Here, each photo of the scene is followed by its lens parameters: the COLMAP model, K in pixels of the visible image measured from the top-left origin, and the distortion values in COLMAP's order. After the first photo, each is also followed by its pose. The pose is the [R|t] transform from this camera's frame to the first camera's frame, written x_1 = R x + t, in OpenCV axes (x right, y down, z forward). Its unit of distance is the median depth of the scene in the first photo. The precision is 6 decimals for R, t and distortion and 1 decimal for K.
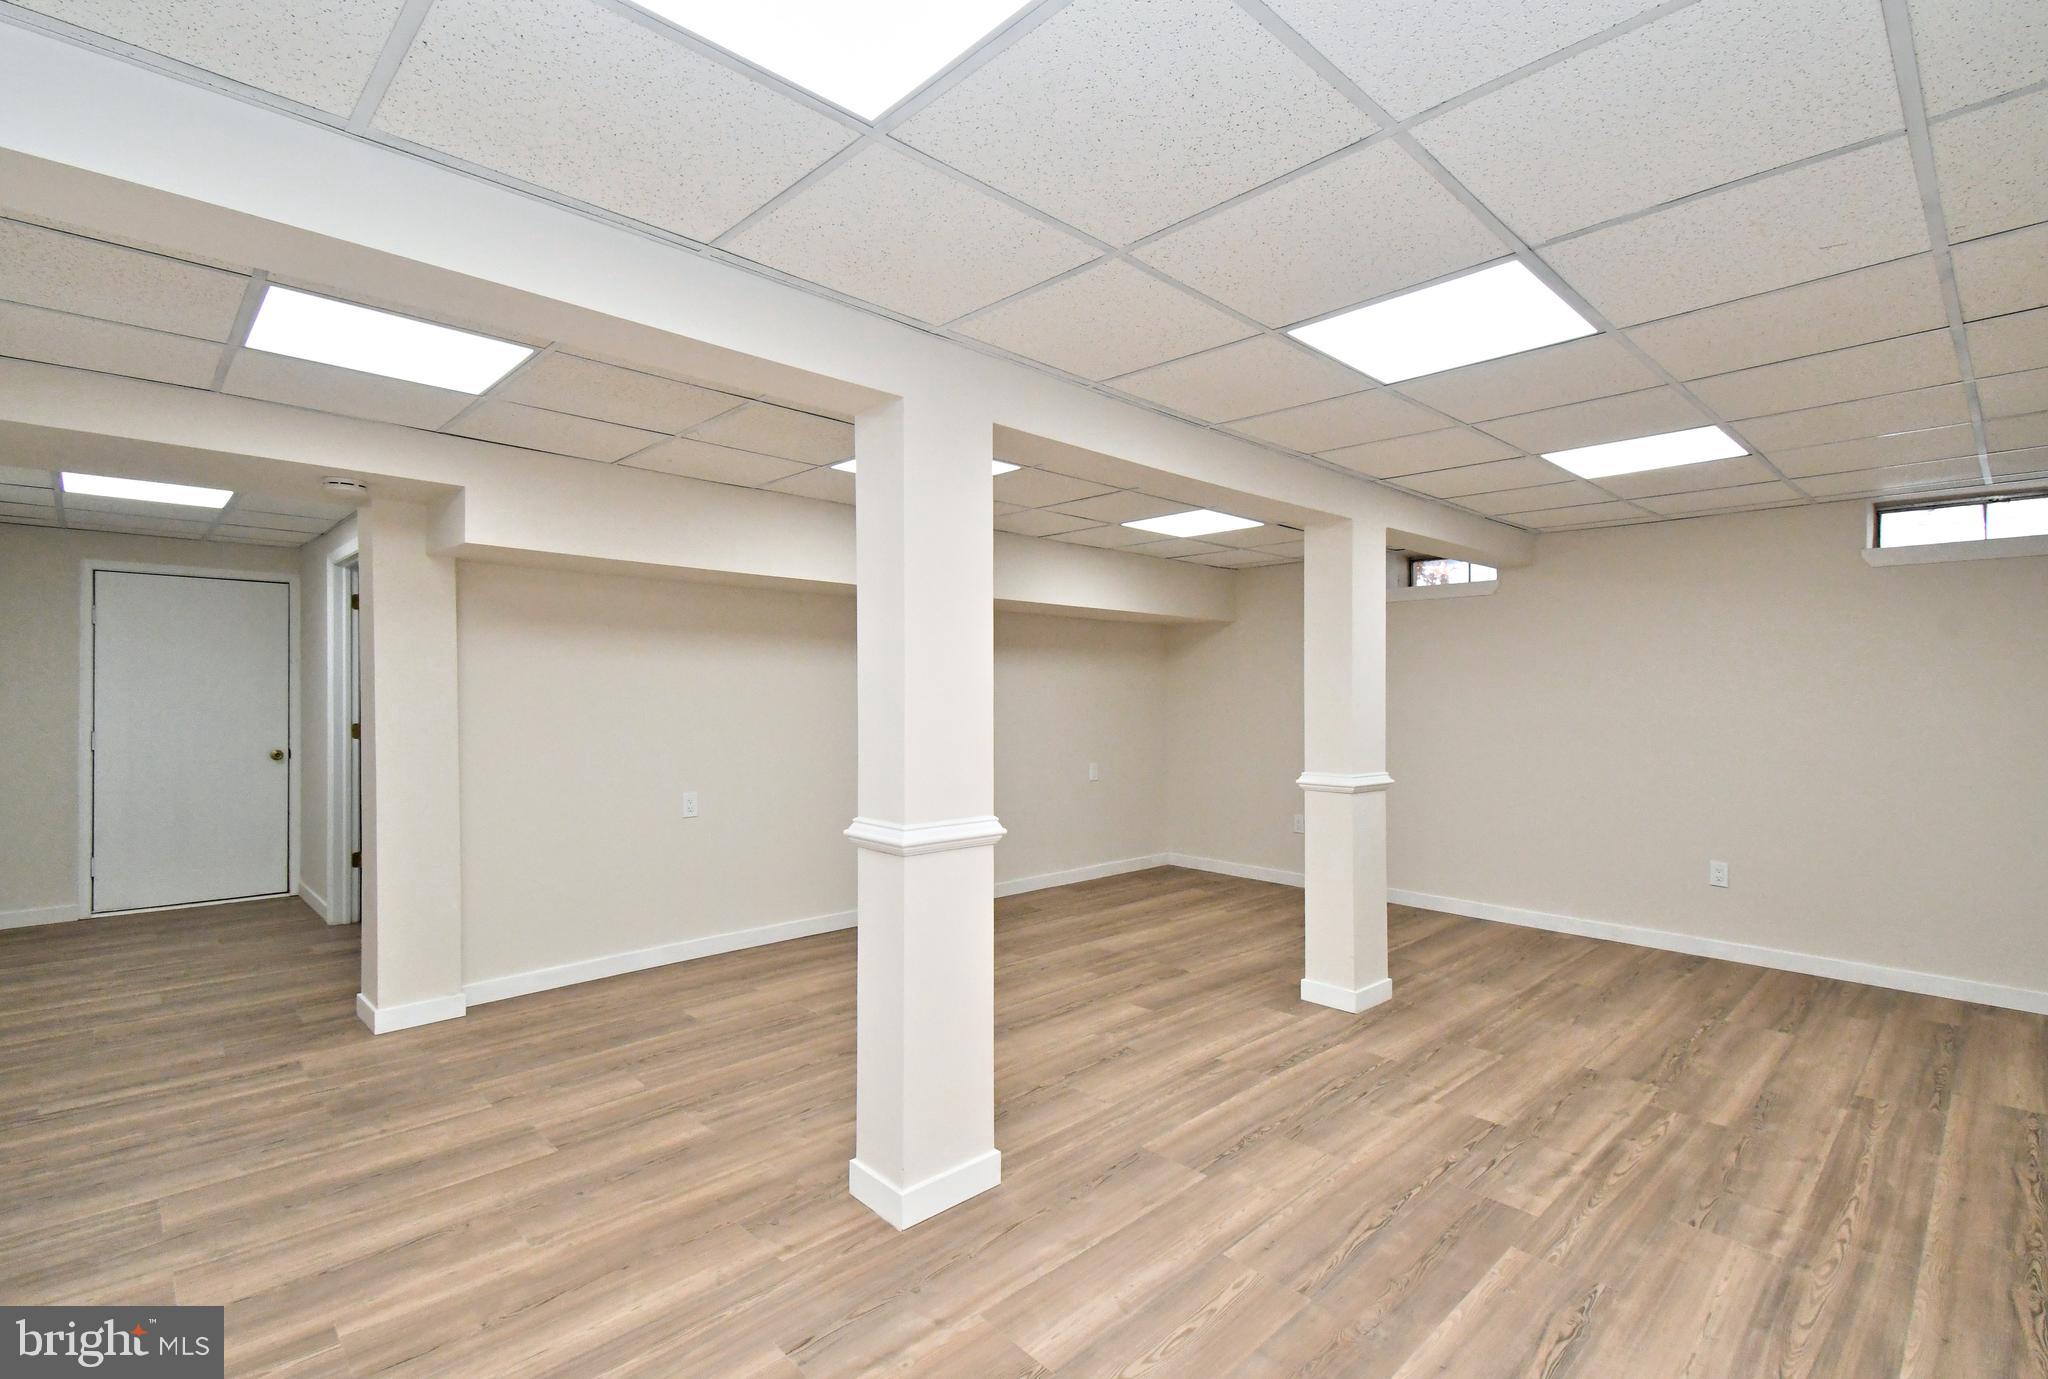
lens RADIAL K [[922.1, 0, 1006.0], [0, 922.1, 692.7], [0, 0, 1]] dist [0.028548, -0.006419]
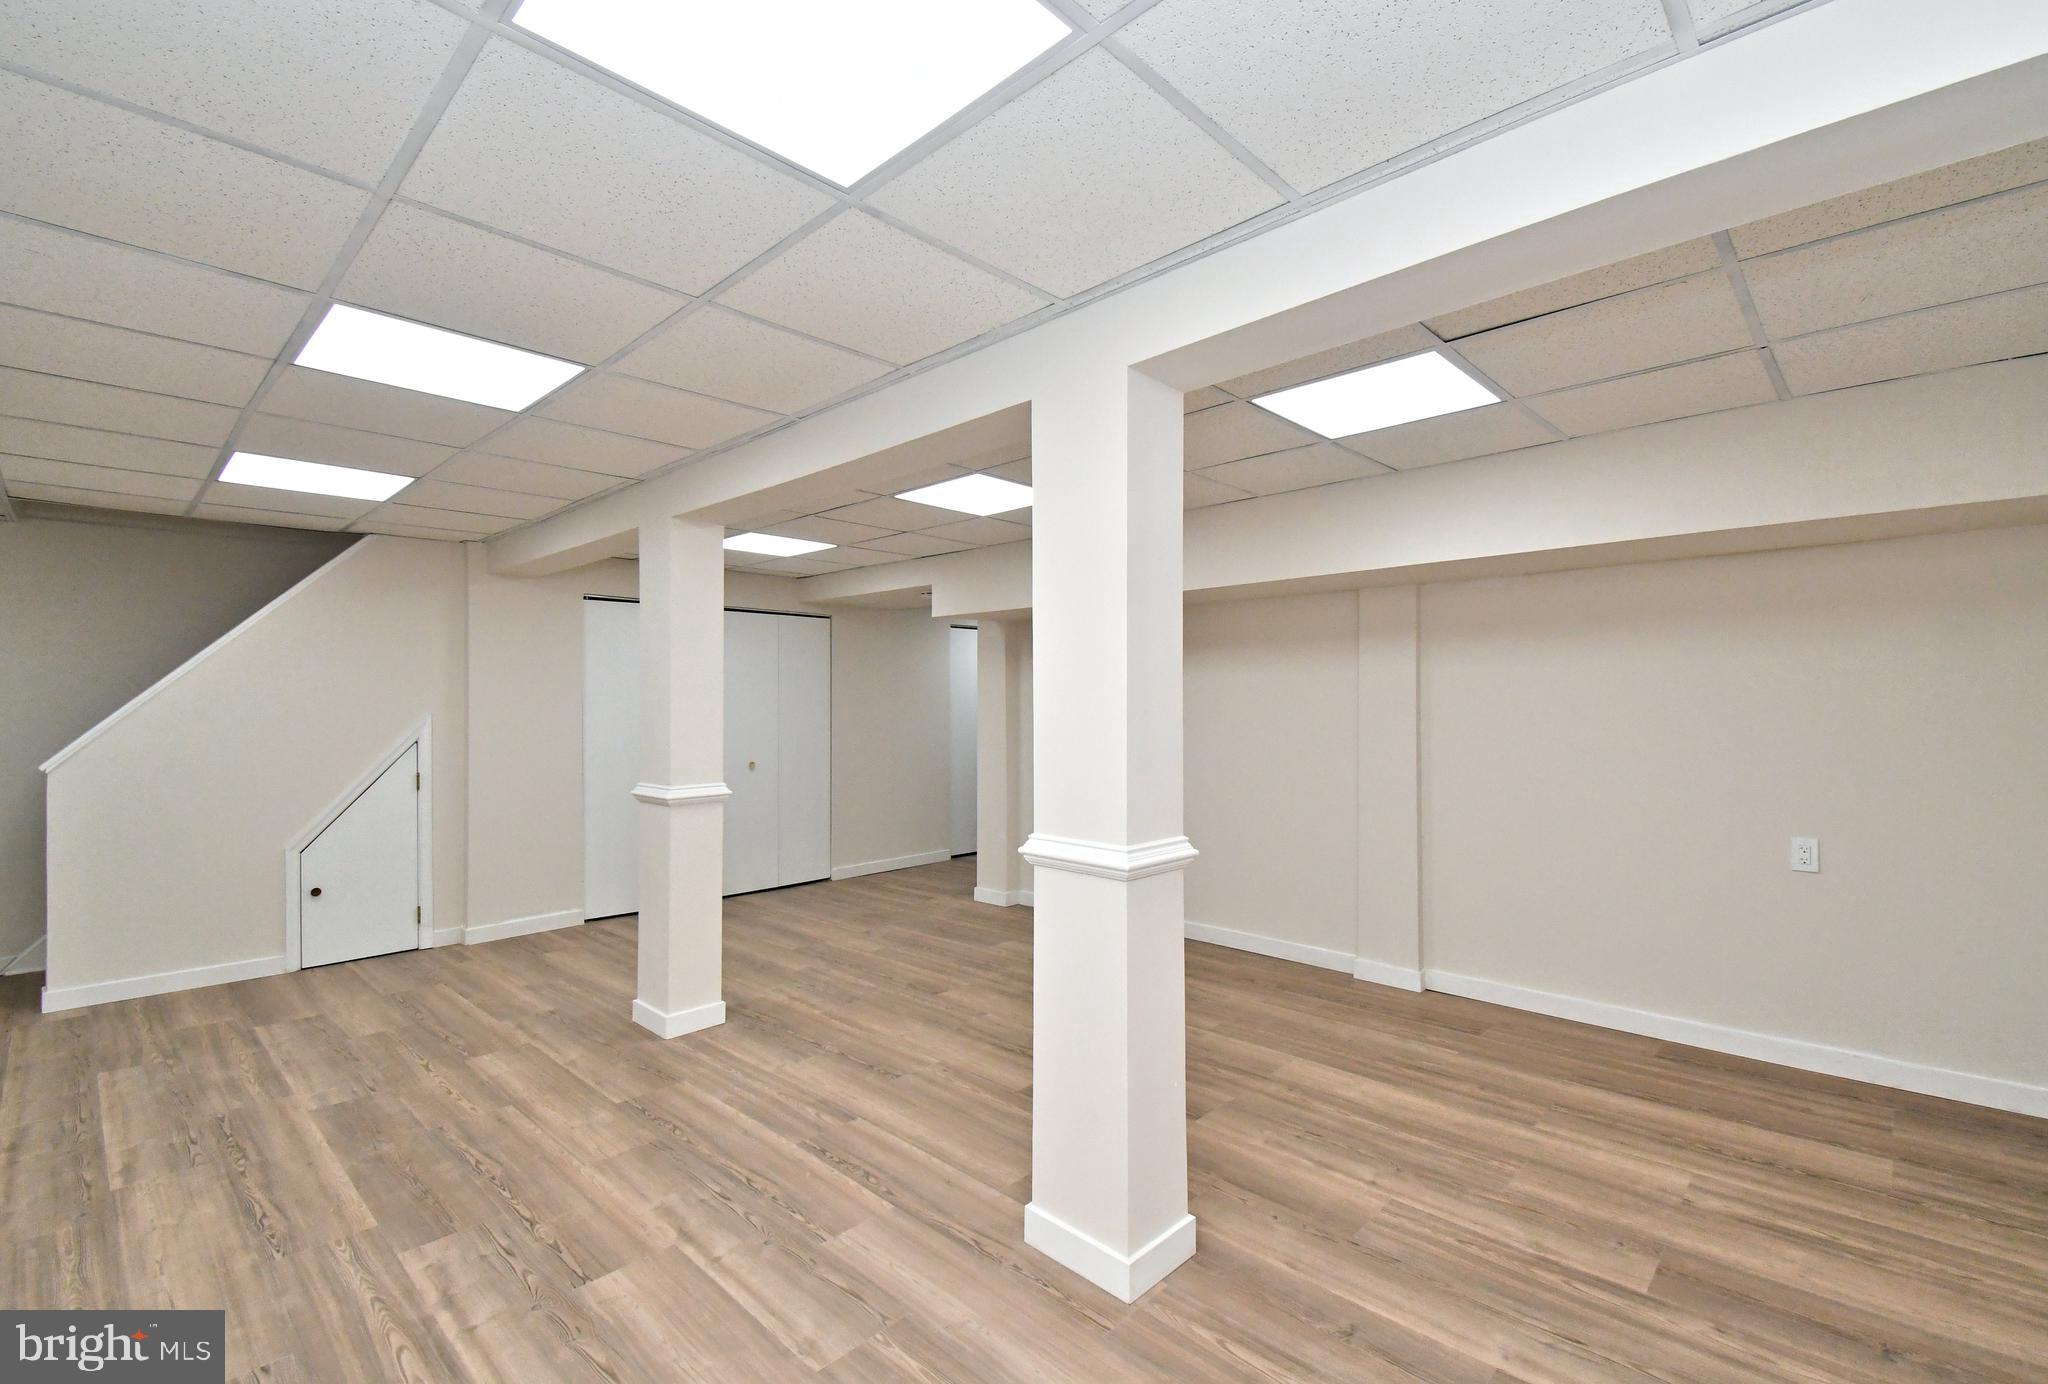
lens RADIAL K [[922.1, 0, 1016.7], [0, 922.1, 692.0], [0, 0, 1]] dist [0.028548, -0.006419]
pose [[0.050762, -0.016057, -0.998582, 1.339377], [0.011550, 0.999813, -0.015489, 0.031960], [0.998644, -0.010747, 0.050938, 1.376991]]
